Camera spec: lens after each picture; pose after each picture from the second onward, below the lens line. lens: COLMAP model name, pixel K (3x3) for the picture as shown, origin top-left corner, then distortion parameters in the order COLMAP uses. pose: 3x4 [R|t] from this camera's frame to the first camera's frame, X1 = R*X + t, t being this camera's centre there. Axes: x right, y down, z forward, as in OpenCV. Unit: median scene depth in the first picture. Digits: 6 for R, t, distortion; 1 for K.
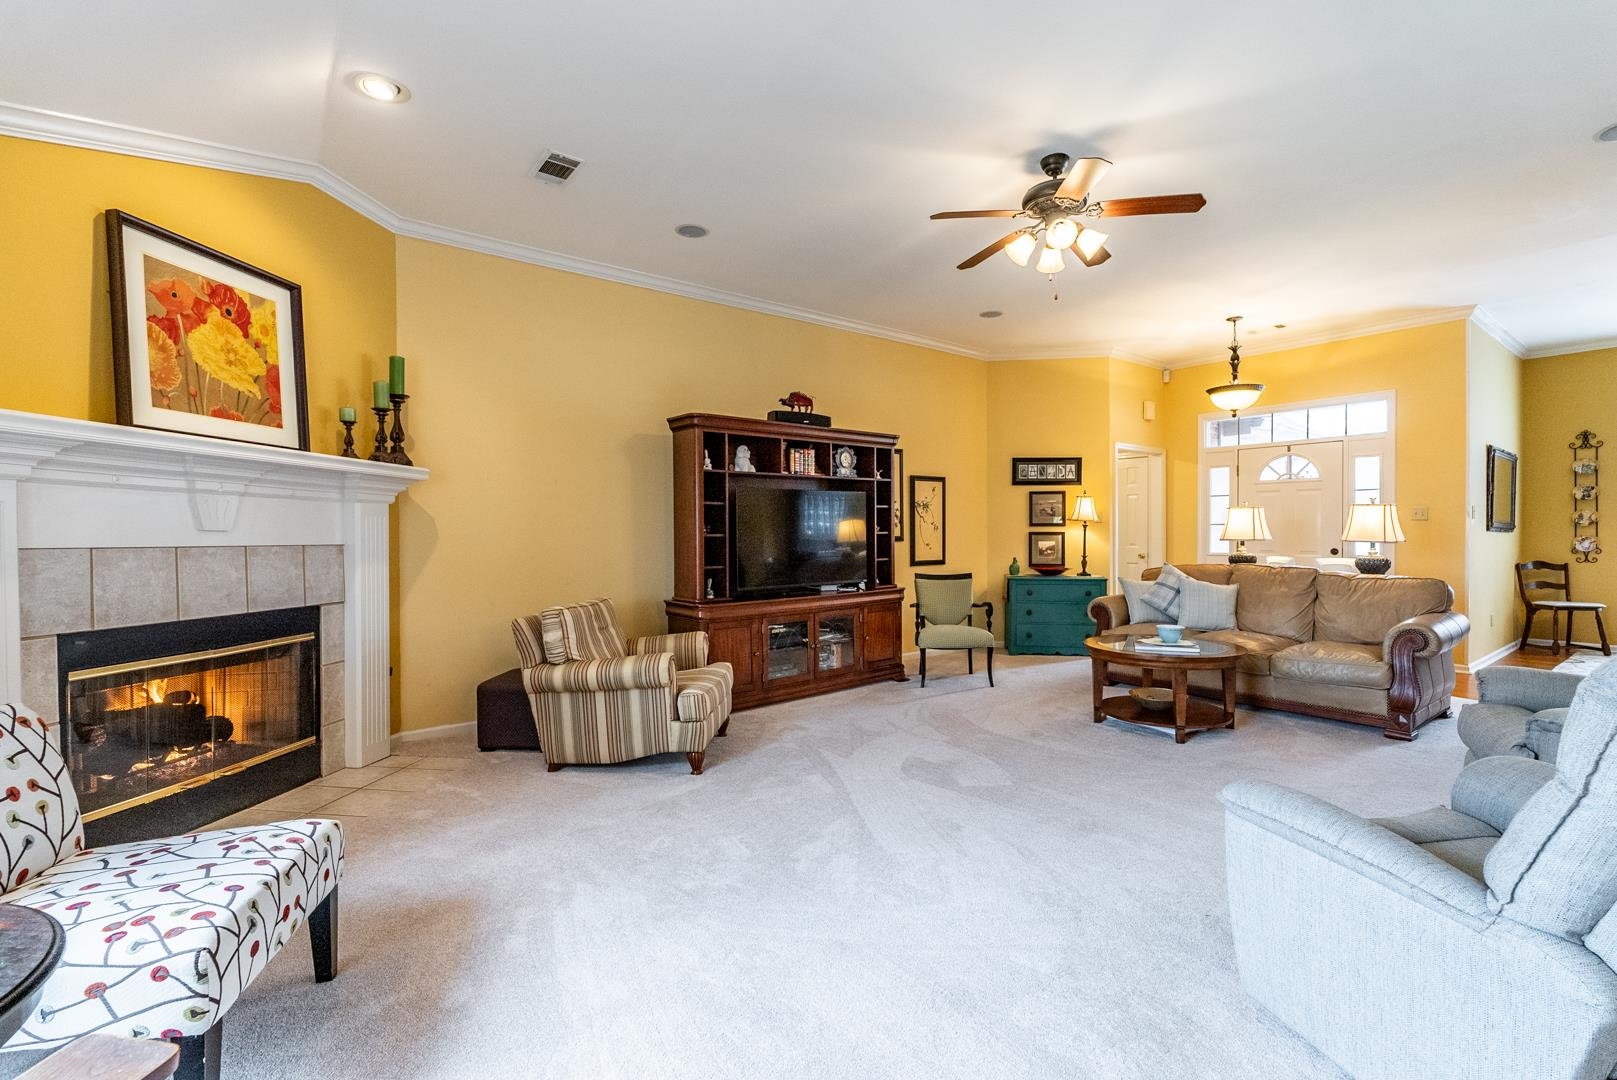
lens RADIAL K [[718.9, 0, 815.0], [0, 718.9, 536.7], [0, 0, 1]] dist [-0.007618, 0.000270]
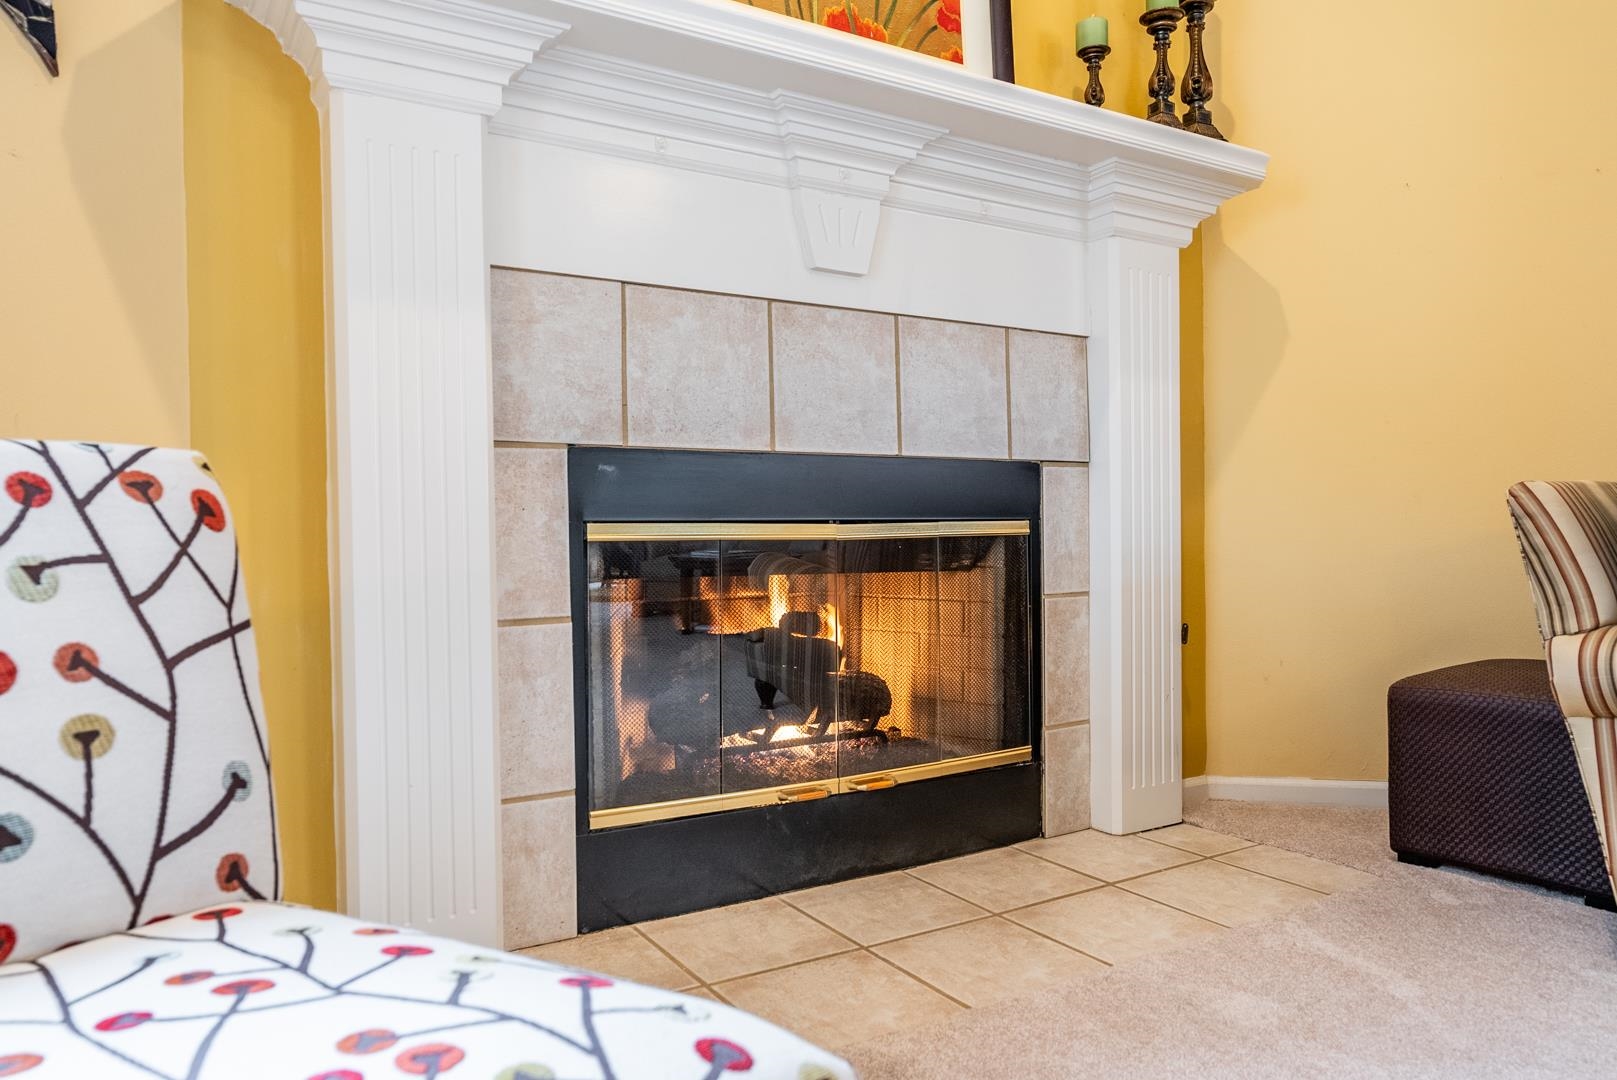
lens RADIAL K [[1099.2, 0, 810.4], [0, 1099.2, 534.4], [0, 0, 1]] dist [-0.006847, 0.004251]
pose [[0.633392, 0.004353, -0.773819, -0.242538], [0.003948, 0.999953, 0.008856, 0.136445], [0.773821, -0.008664, 0.633345, 0.445617]]
